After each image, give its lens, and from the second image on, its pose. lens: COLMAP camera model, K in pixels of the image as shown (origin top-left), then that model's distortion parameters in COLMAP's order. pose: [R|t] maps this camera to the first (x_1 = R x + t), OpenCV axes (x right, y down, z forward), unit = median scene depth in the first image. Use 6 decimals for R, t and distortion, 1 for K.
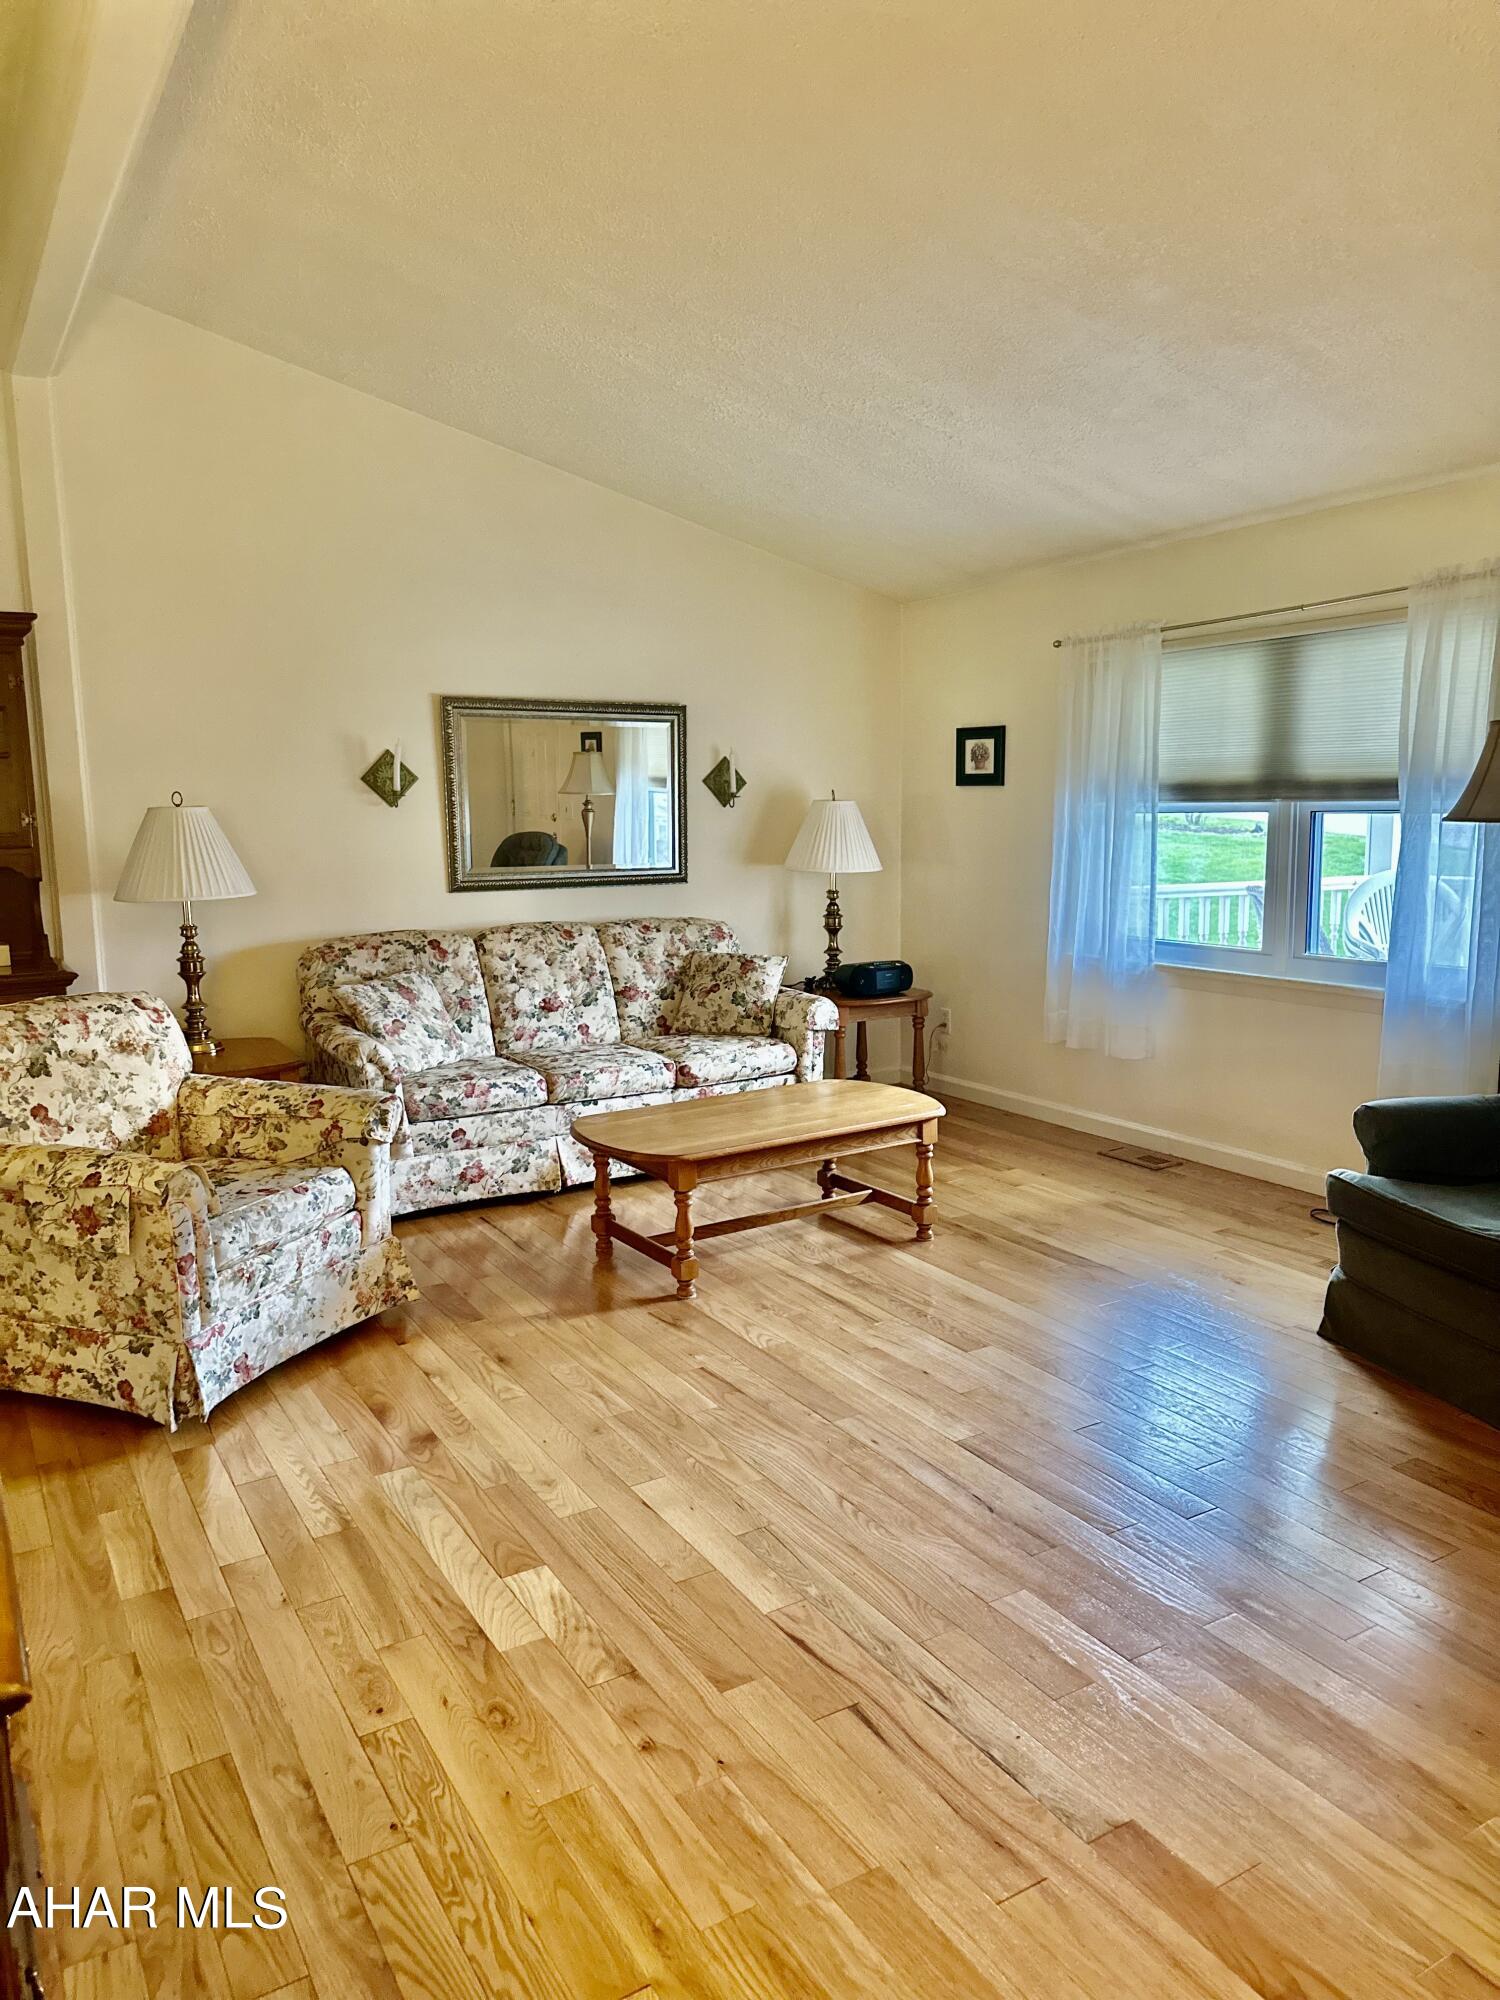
lens RADIAL K [[1392.8, 0, 749.1], [0, 1392.8, 1005.2], [0, 0, 1]] dist [0.007140, 0.001043]
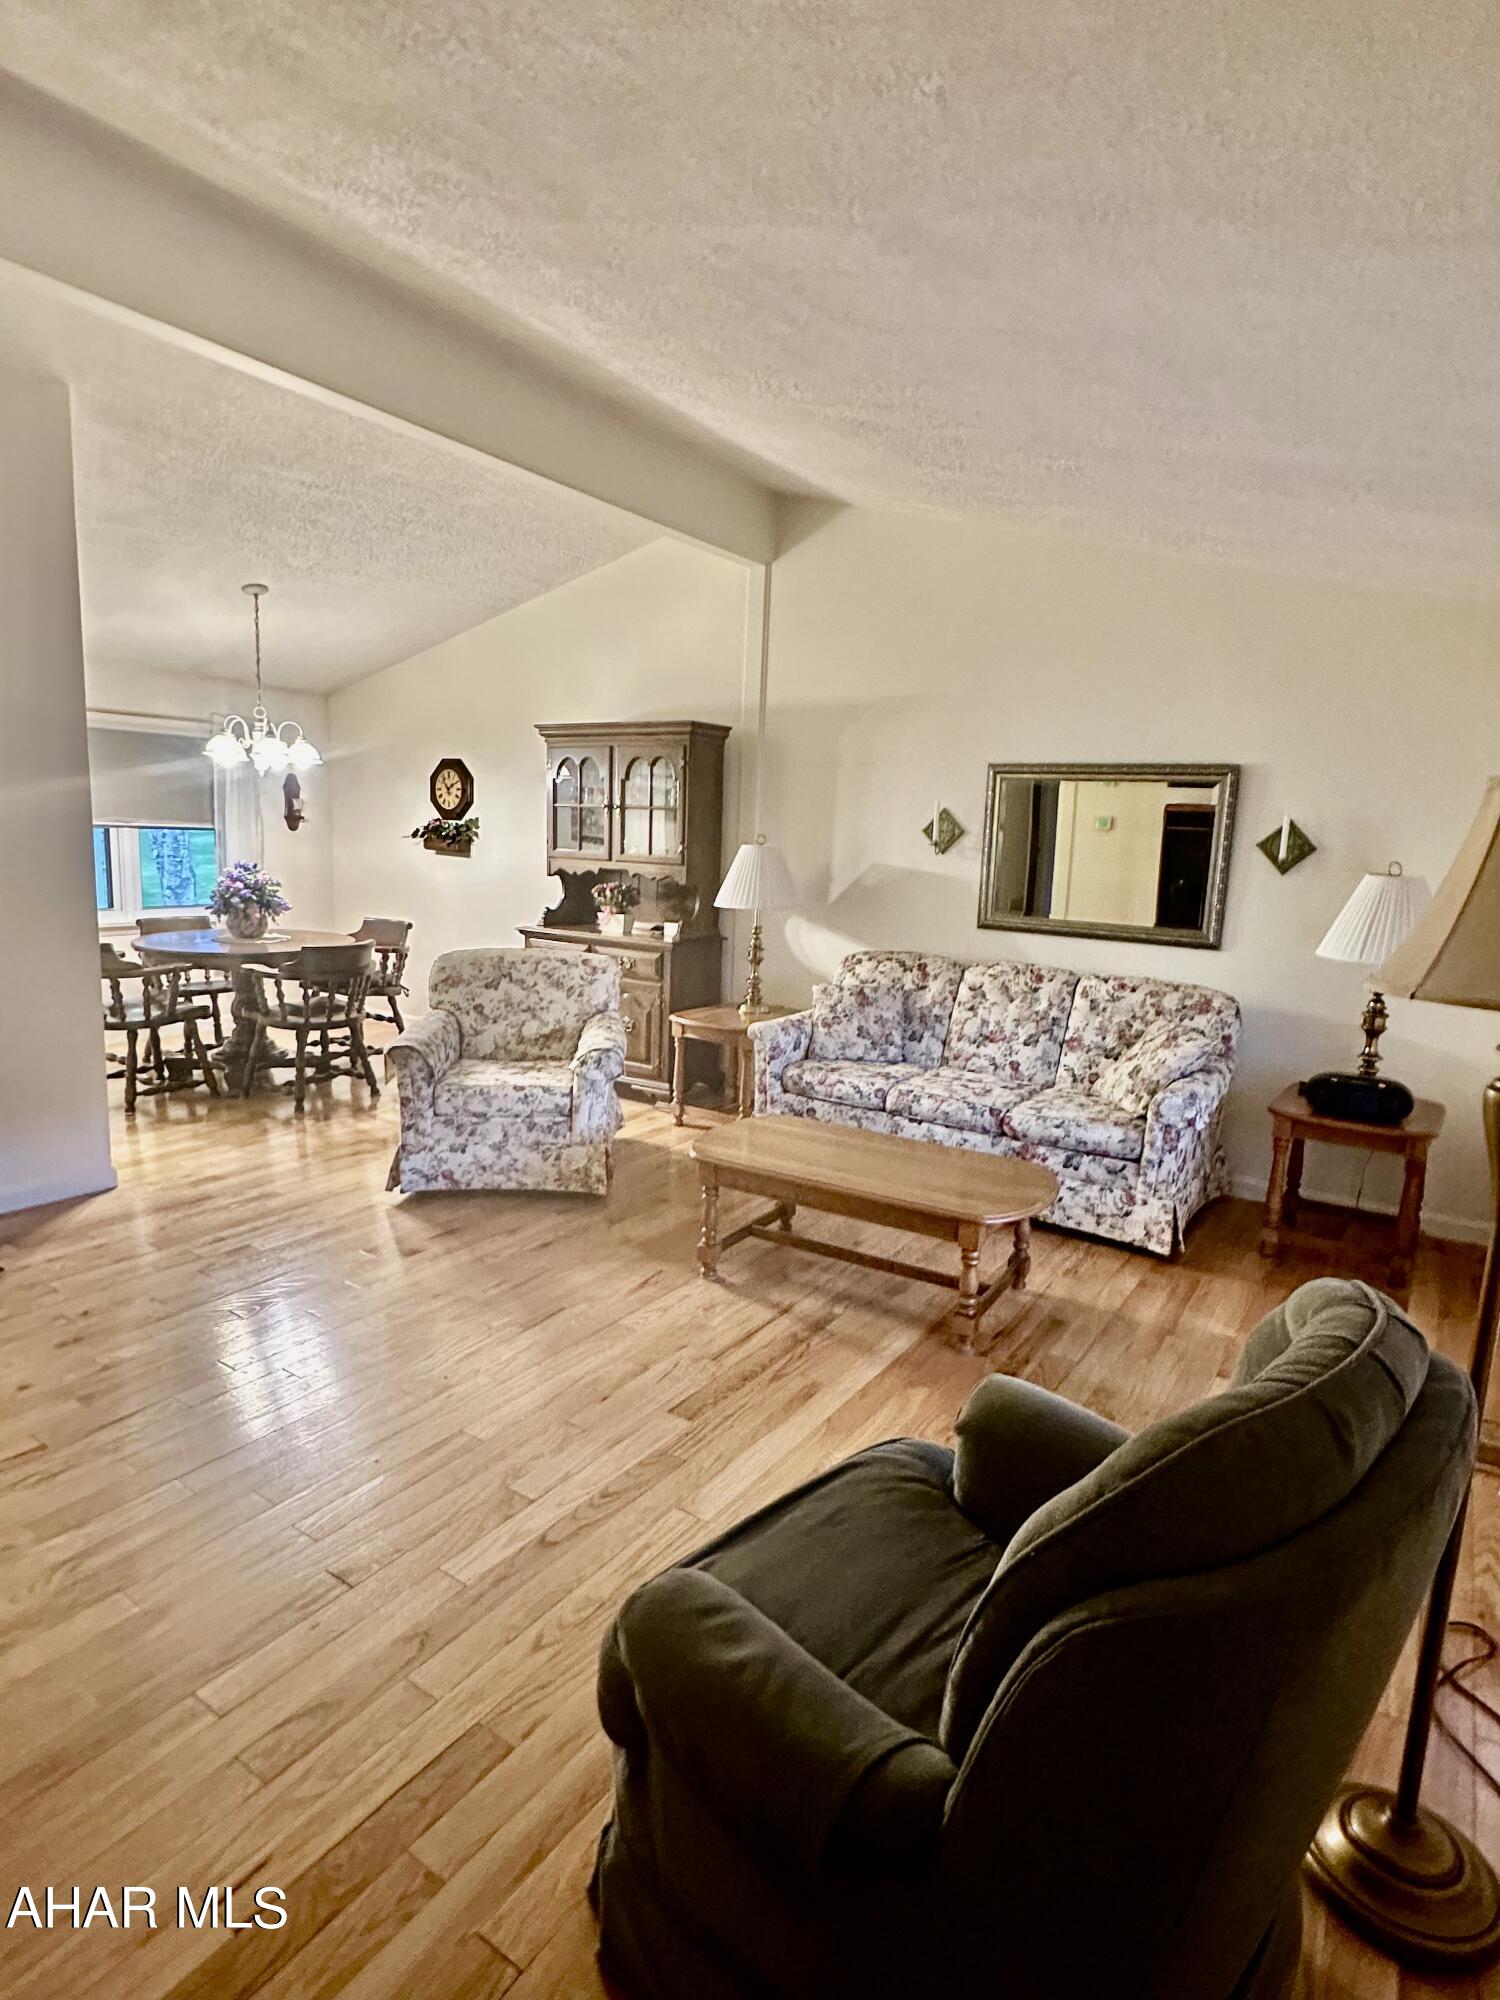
lens RADIAL K [[1068.5, 0, 749.8], [0, 1068.5, 997.1], [0, 0, 1]] dist [-0.005273, -0.000253]
pose [[0.421981, 0.168404, -0.890827, 0.576710], [-0.172950, 0.979505, 0.103242, -0.093273], [0.889955, 0.110502, 0.442458, 0.484114]]
